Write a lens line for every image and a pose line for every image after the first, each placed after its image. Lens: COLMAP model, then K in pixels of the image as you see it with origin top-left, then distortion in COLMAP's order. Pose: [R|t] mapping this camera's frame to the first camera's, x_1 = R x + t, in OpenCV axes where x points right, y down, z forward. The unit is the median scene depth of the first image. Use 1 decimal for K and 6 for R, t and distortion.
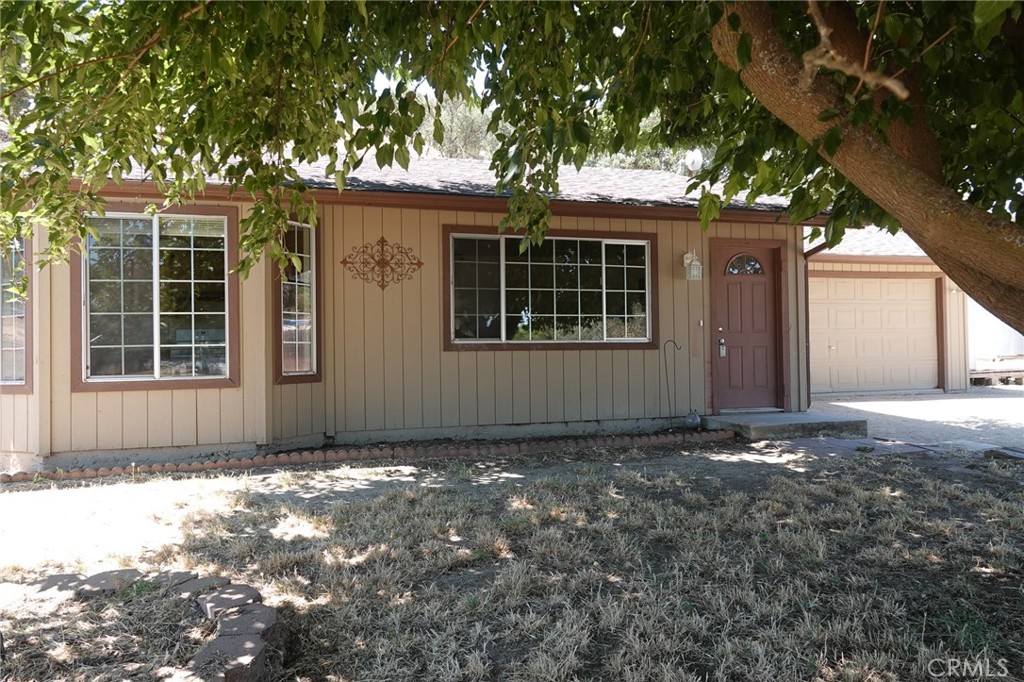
lens RADIAL K [[715.0, 0, 512.0], [0, 715.0, 341.3], [0, 0, 1]] dist [-0.000260, 0.012079]
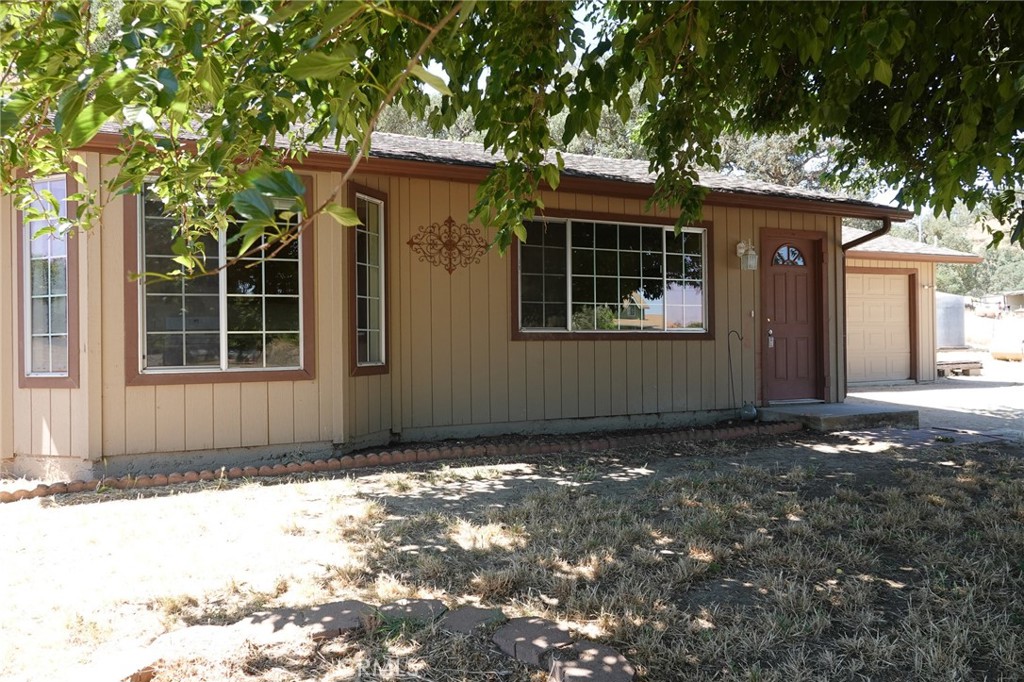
lens RADIAL K [[715.0, 0, 513.7], [0, 715.0, 336.3], [0, 0, 1]] dist [-0.000260, 0.012079]
pose [[0.991069, 0.005280, 0.133243, -0.219574], [-0.005637, 0.999981, 0.002304, 0.005961], [-0.133228, -0.003034, 0.991081, 0.073136]]
